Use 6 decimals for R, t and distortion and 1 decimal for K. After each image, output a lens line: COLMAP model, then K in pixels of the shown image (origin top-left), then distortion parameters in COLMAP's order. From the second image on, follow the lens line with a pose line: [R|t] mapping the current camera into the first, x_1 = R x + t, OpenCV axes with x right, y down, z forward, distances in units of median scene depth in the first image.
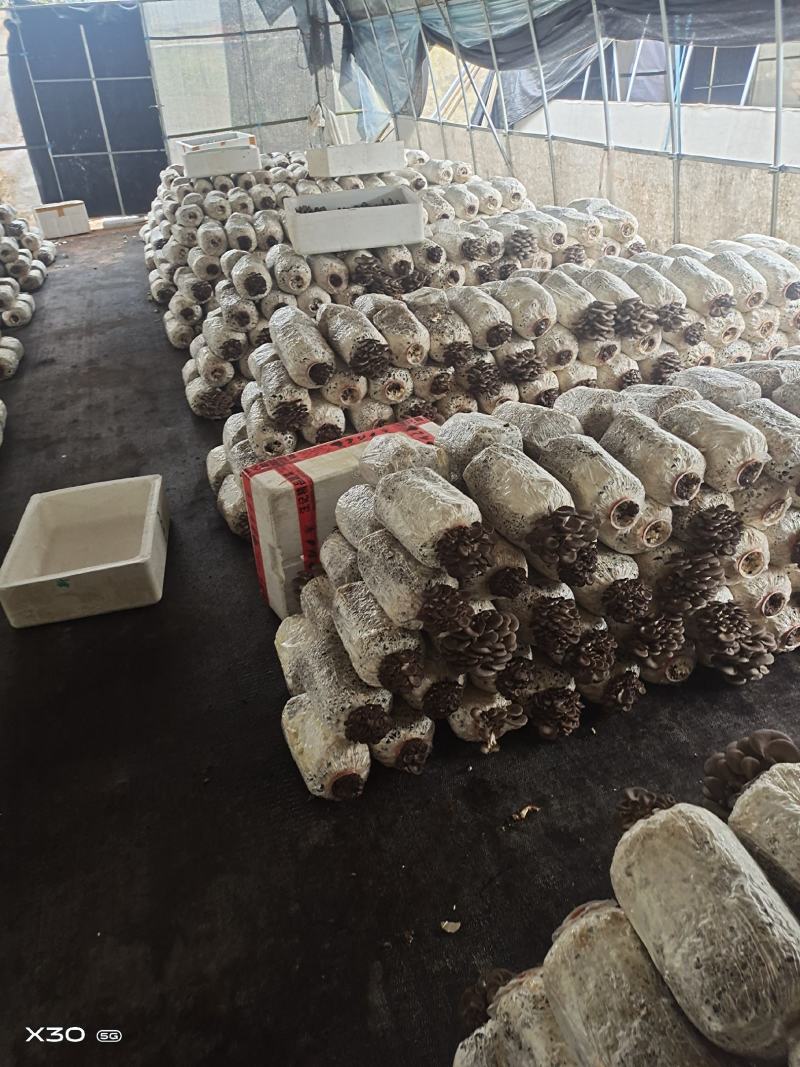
lens RADIAL K [[805.4, 0, 400.0], [0, 805.4, 533.5], [0, 0, 1]] dist [0.012715, 0.004167]
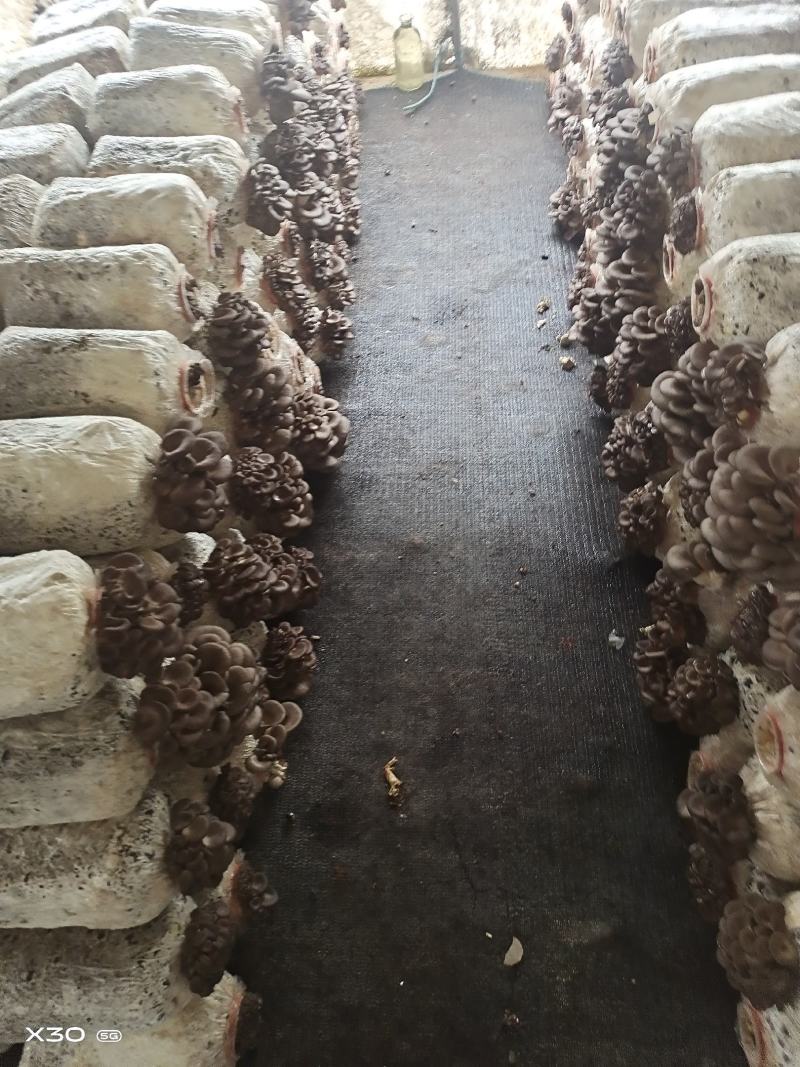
lens RADIAL K [[805.4, 0, 400.0], [0, 805.4, 533.5], [0, 0, 1]] dist [0.012715, 0.004167]
pose [[0.364943, -0.729480, 0.578512, -0.108933], [0.555576, 0.669240, 0.493410, -0.167867], [-0.747096, 0.141340, 0.649515, 0.490498]]
